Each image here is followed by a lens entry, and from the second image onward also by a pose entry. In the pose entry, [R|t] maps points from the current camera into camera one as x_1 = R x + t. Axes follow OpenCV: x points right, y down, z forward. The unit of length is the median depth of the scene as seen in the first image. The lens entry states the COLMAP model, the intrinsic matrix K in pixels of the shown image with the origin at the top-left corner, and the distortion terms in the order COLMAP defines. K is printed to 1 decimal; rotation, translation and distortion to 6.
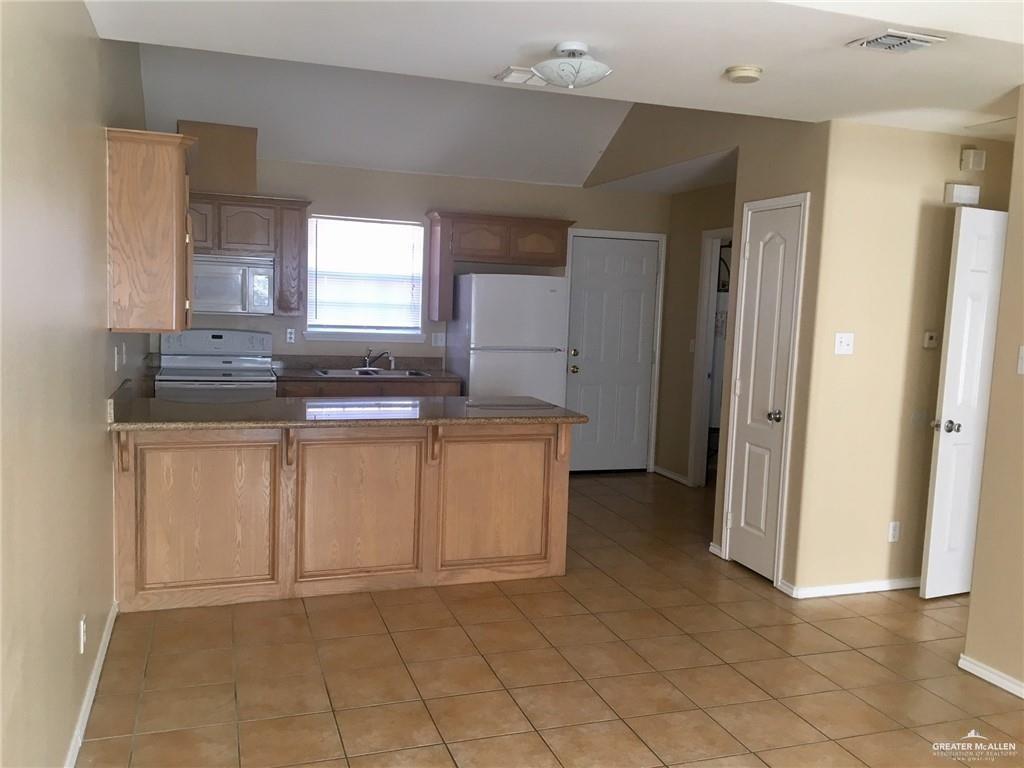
lens RADIAL K [[865.7, 0, 512.0], [0, 865.7, 384.0], [0, 0, 1]] dist [0.118293, -0.249498]
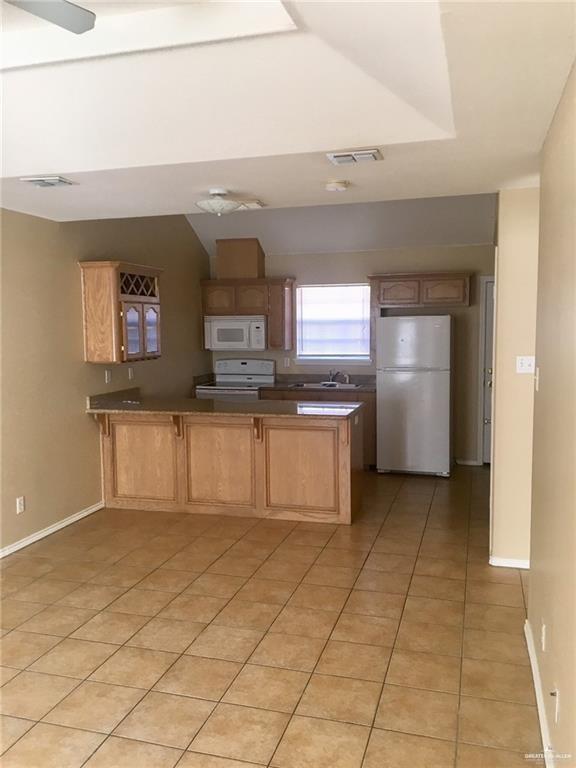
lens RADIAL K [[649.3, 0, 288.0], [0, 649.3, 384.0], [0, 0, 1]] dist [0.118293, -0.249498]
pose [[0.812249, 0.007112, -0.583268, 0.628880], [-0.016504, 0.999806, -0.010793, -0.002930], [0.583078, 0.018393, 0.812208, 0.046188]]
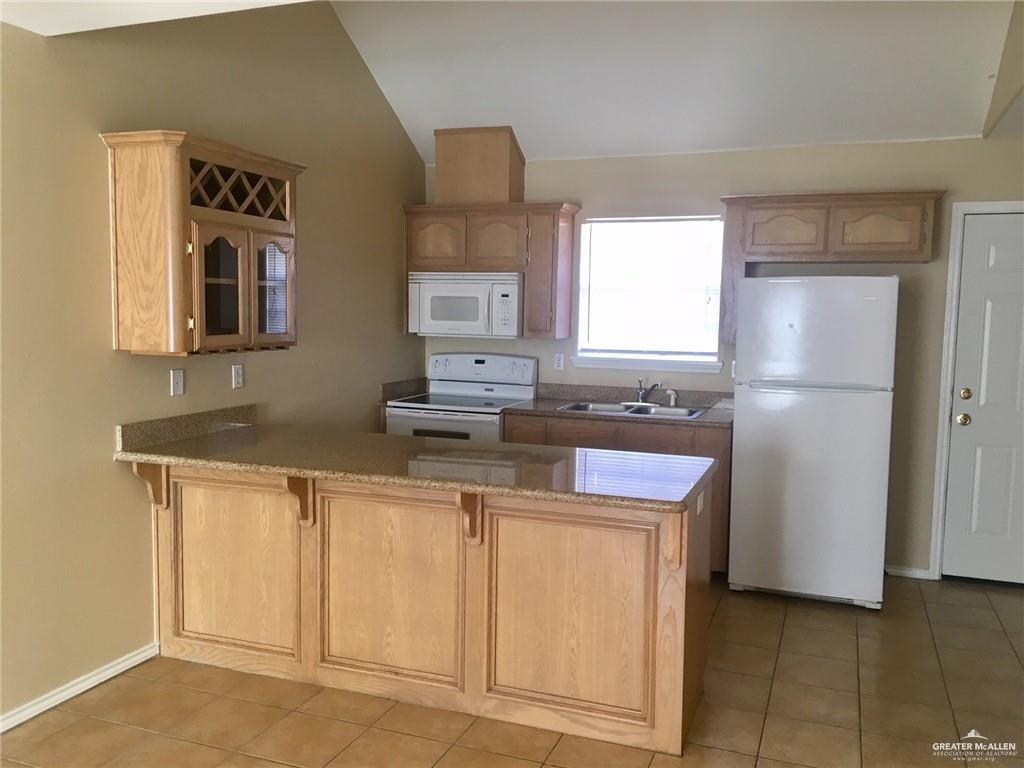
lens RADIAL K [[865.7, 0, 512.0], [0, 865.7, 384.0], [0, 0, 1]] dist [0.118293, -0.249498]
pose [[0.764880, 0.032962, -0.643329, 0.370485], [-0.051593, 0.998616, -0.010175, -0.031428], [0.642103, 0.040973, 0.765522, 0.448007]]
